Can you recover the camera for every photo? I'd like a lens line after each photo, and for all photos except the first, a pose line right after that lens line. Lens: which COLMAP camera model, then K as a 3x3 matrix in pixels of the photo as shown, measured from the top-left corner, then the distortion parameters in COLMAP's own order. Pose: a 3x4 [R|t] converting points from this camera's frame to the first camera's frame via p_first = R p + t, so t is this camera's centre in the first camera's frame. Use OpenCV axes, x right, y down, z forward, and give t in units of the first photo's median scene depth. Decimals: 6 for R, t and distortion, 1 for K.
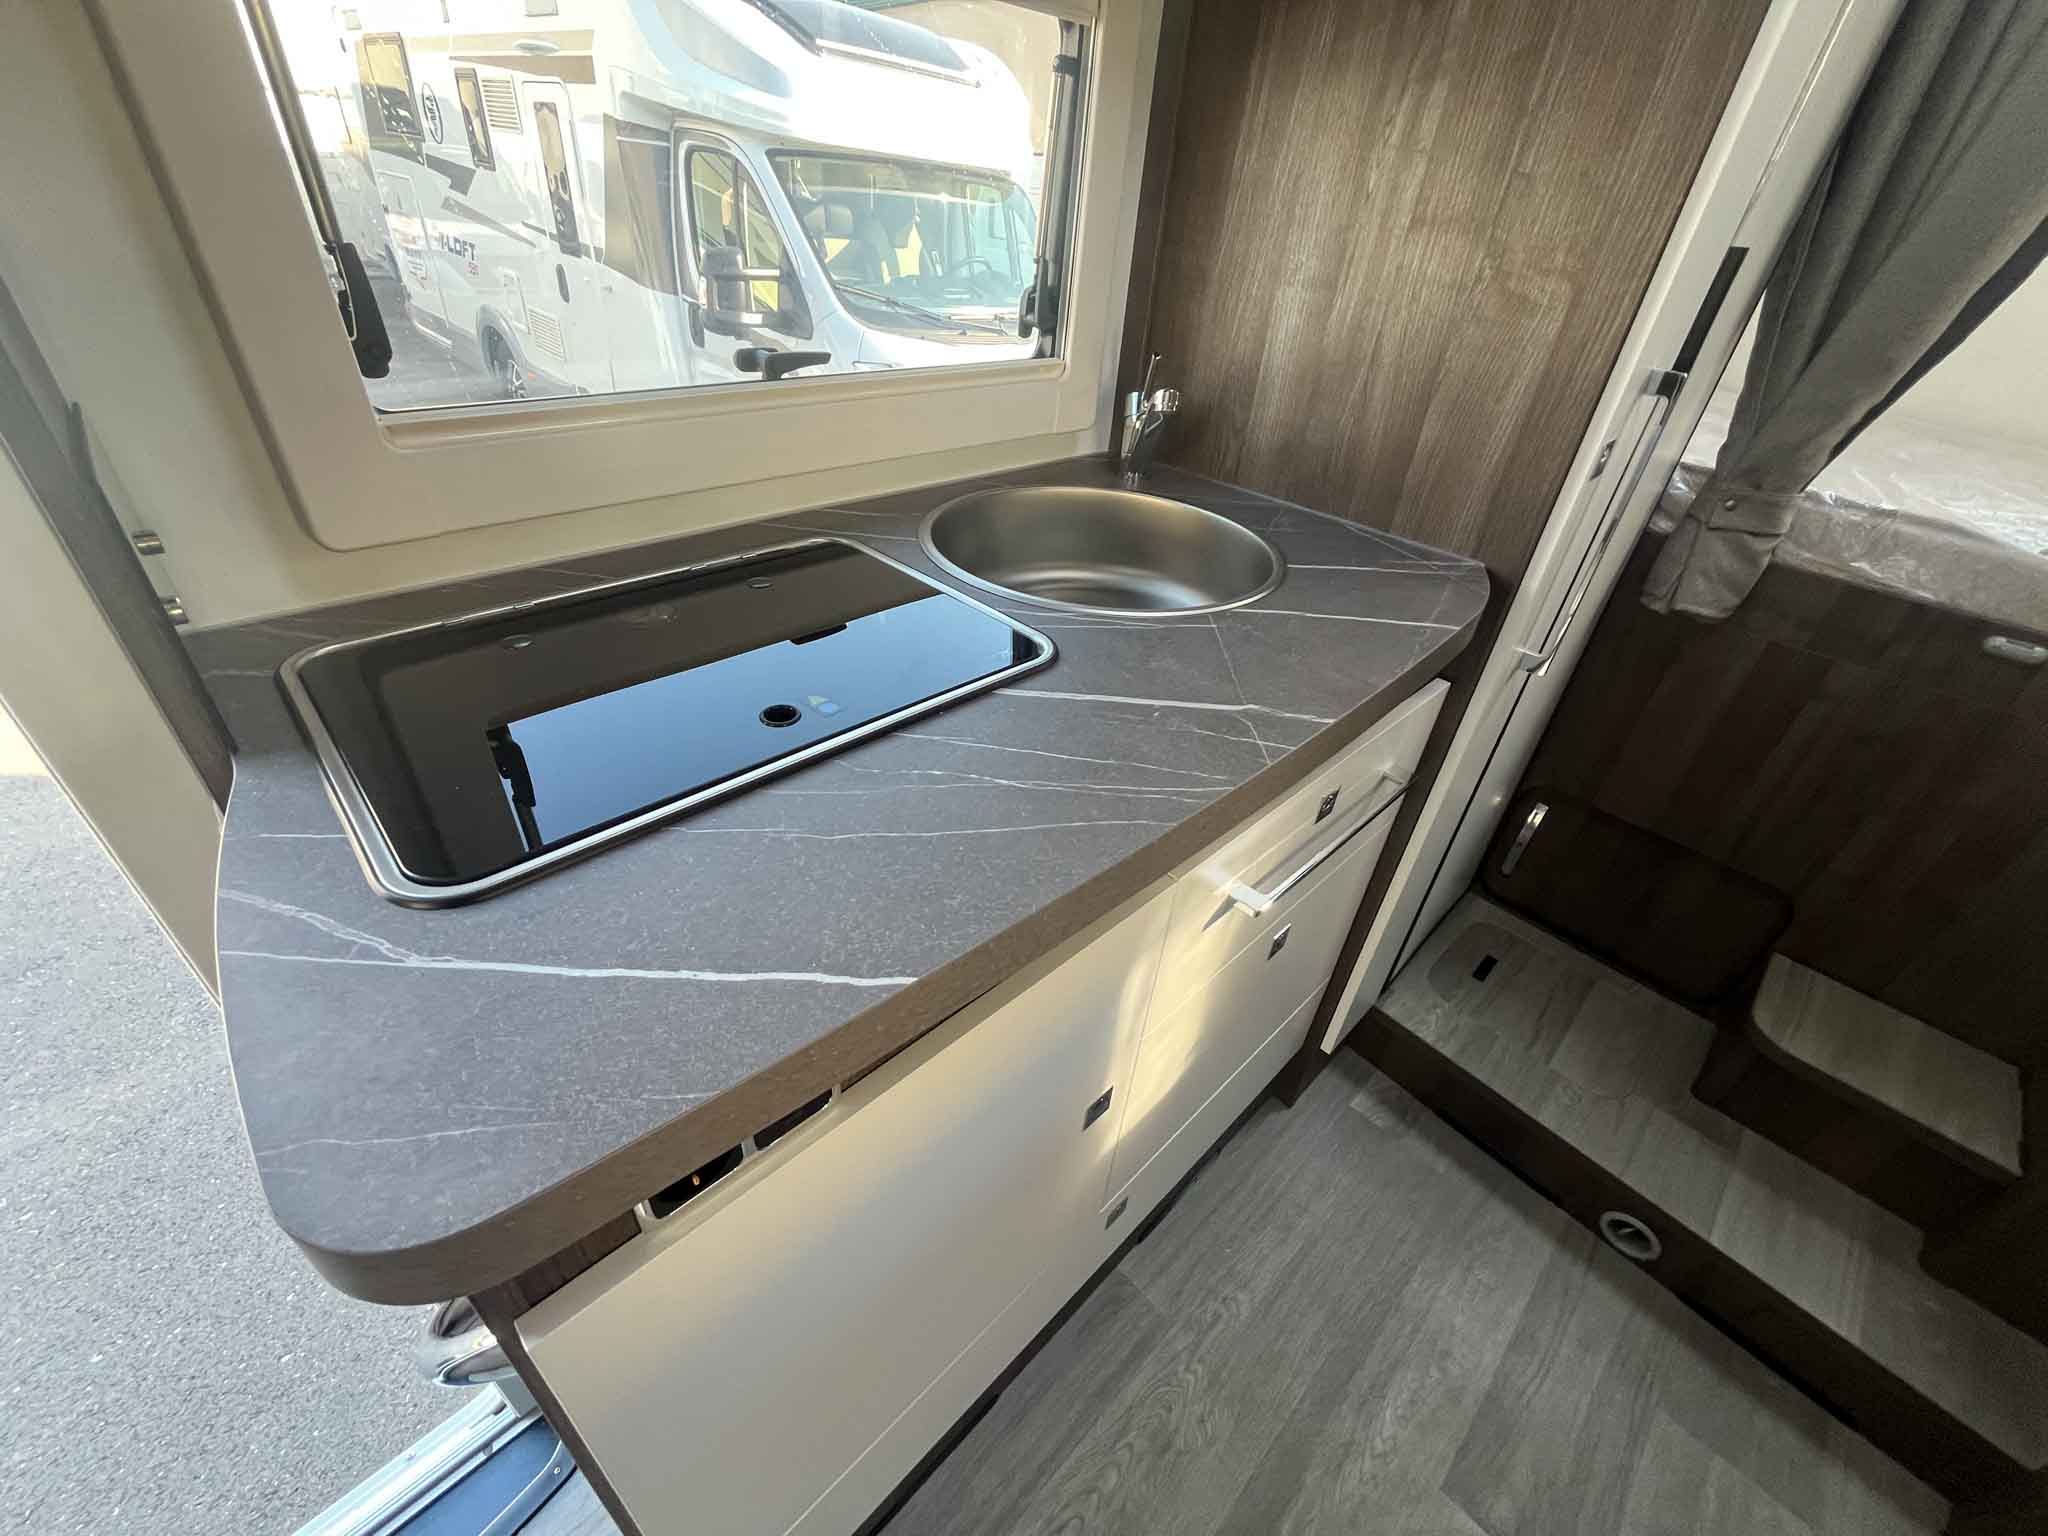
lens RADIAL K [[829.2, 0, 1022.6], [0, 829.2, 761.6], [0, 0, 1]] dist [-0.002032, -0.003195]
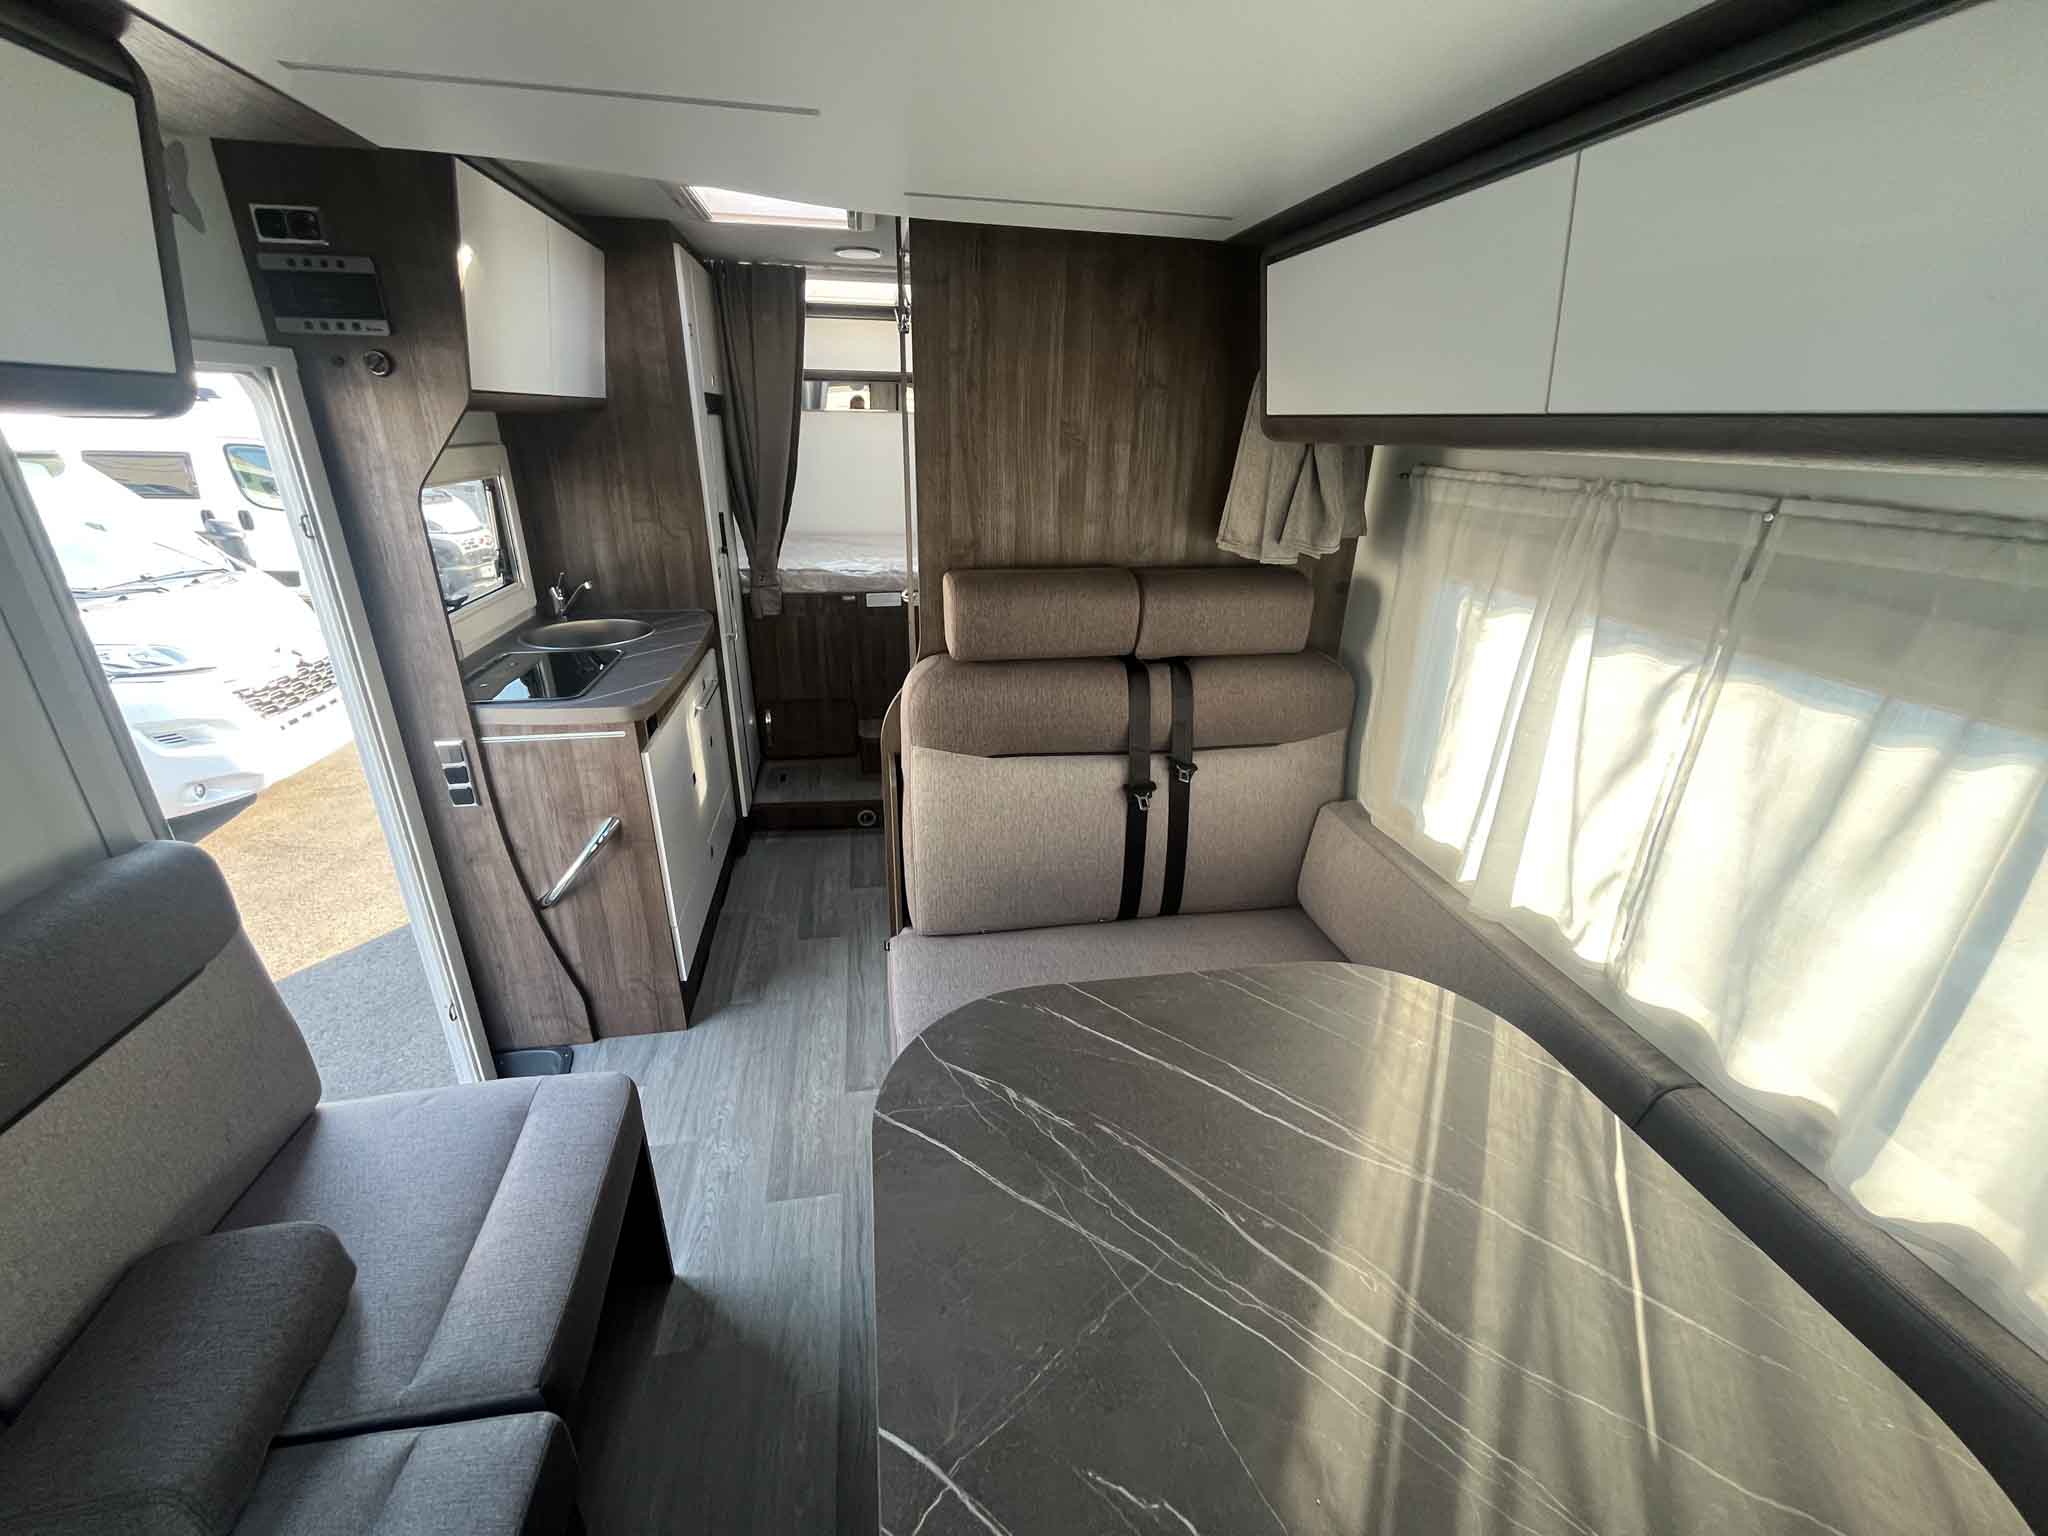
lens RADIAL K [[829.2, 0, 1022.6], [0, 829.2, 761.6], [0, 0, 1]] dist [-0.002032, -0.003195]
pose [[0.555289, -0.372013, 0.743814, -1.069545], [0.486943, 0.870475, 0.071838, 0.502613], [-0.674196, 0.322304, 0.664514, -1.390294]]
